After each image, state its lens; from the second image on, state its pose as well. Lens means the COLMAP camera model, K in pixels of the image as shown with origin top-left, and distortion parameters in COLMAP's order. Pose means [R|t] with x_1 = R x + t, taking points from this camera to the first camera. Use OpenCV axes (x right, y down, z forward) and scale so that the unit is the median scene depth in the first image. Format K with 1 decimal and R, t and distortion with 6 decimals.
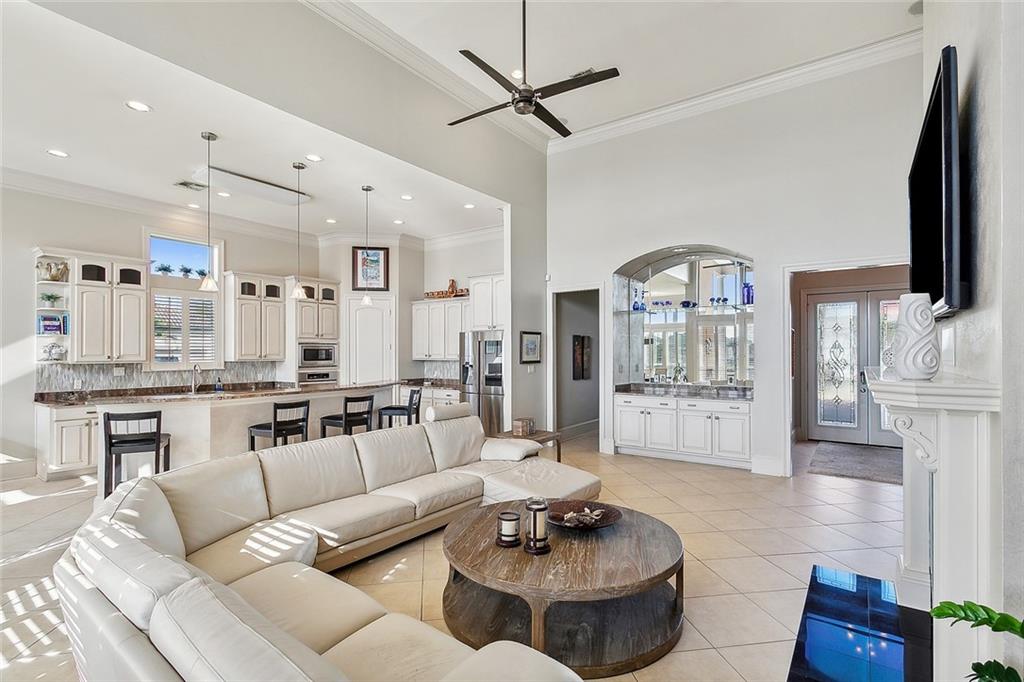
lens RADIAL K [[484.0, 0, 507.4], [0, 484.0, 349.4], [0, 0, 1]] dist [0.000930, 0.000121]
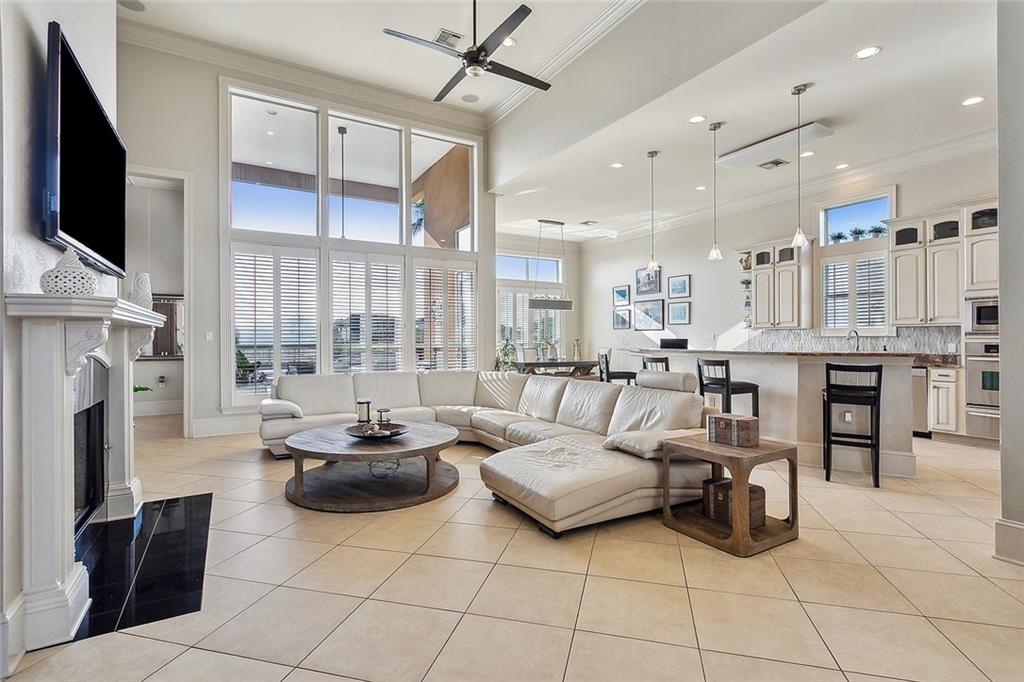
lens RADIAL K [[480.5, 0, 512.9], [0, 480.5, 332.4], [0, 0, 1]] dist [0.002860, 0.000330]
pose [[-0.397899, -0.011044, -0.917363, 0.447498], [0.008887, 0.999834, -0.015891, 0.040387], [0.917386, -0.014476, -0.397735, 0.703345]]
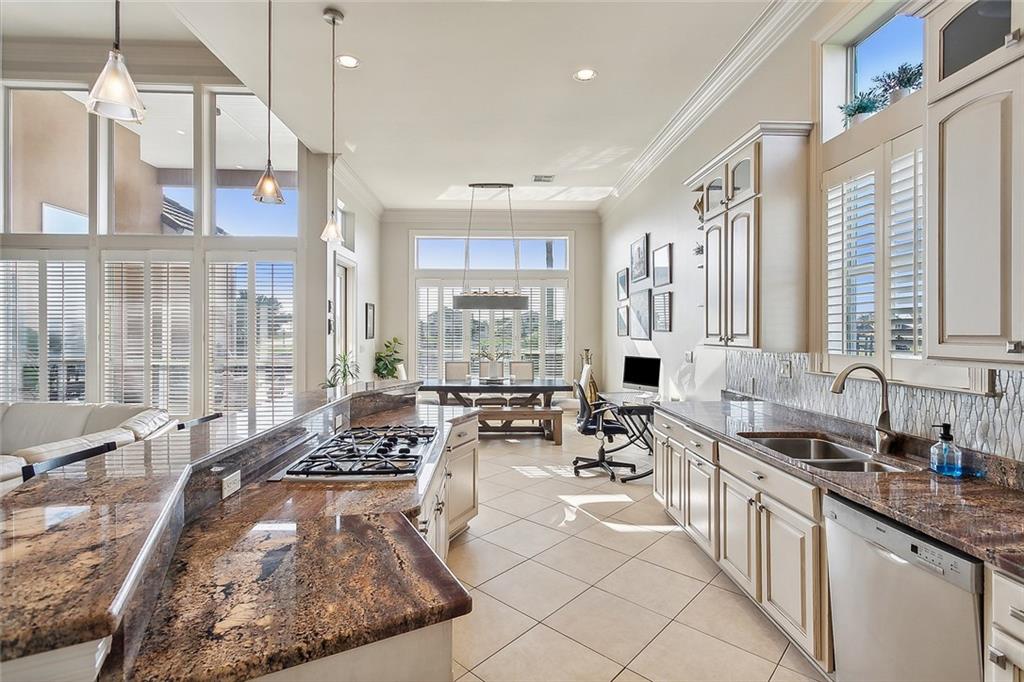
lens RADIAL K [[480.5, 0, 512.9], [0, 480.5, 332.4], [0, 0, 1]] dist [0.002860, 0.000330]
pose [[-0.776196, -0.000869, -0.630491, -0.238494], [0.003954, 0.999973, -0.006245, 0.008404], [0.630479, -0.007340, -0.776172, 1.017956]]
